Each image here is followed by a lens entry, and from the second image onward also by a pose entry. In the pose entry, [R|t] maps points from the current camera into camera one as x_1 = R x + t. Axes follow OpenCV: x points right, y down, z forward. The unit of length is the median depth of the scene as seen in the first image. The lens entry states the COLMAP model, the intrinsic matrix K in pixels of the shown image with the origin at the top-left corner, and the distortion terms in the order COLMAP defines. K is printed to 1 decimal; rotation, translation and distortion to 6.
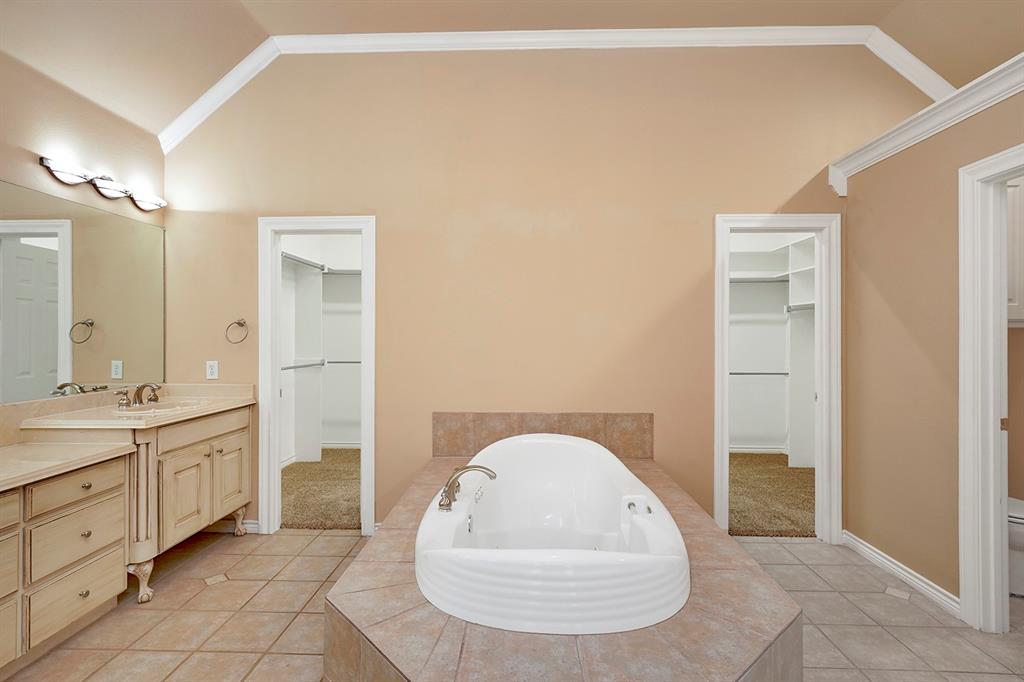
lens RADIAL K [[486.3, 0, 520.5], [0, 486.3, 336.6], [0, 0, 1]] dist [-0.007224, 0.003382]
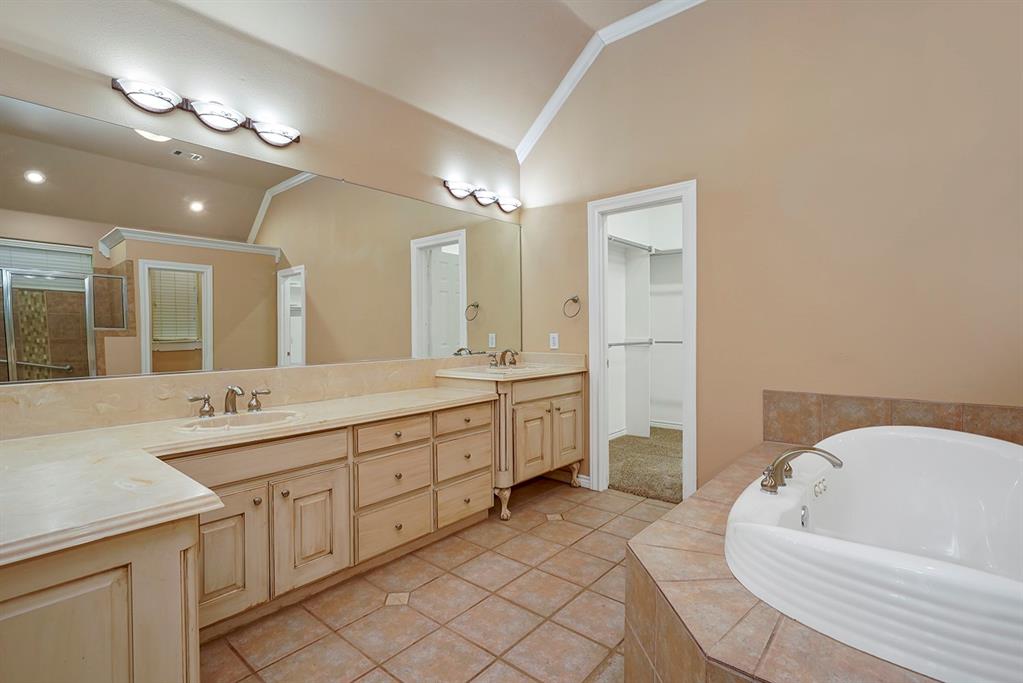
lens RADIAL K [[485.8, 0, 511.2], [0, 485.8, 337.9], [0, 0, 1]] dist [-0.007224, 0.003382]
pose [[0.773248, -0.000184, -0.634104, 0.026595], [0.011428, 0.999842, 0.013645, 0.051534], [0.634001, -0.017797, 0.773128, 0.041999]]
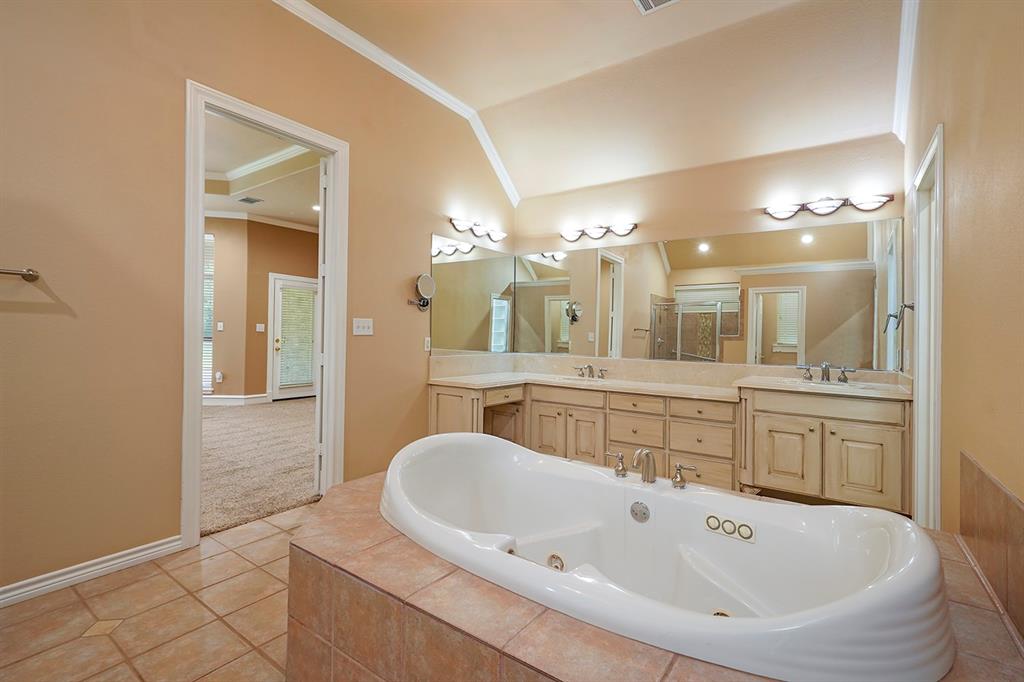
lens RADIAL K [[463.9, 0, 509.9], [0, 463.9, 330.9], [0, 0, 1]] dist [-0.007711, 0.004443]
pose [[-0.567880, -0.020874, -0.822847, 0.600232], [-0.021461, 0.999714, -0.010550, 0.046821], [0.822832, 0.011668, -0.568165, 1.023614]]
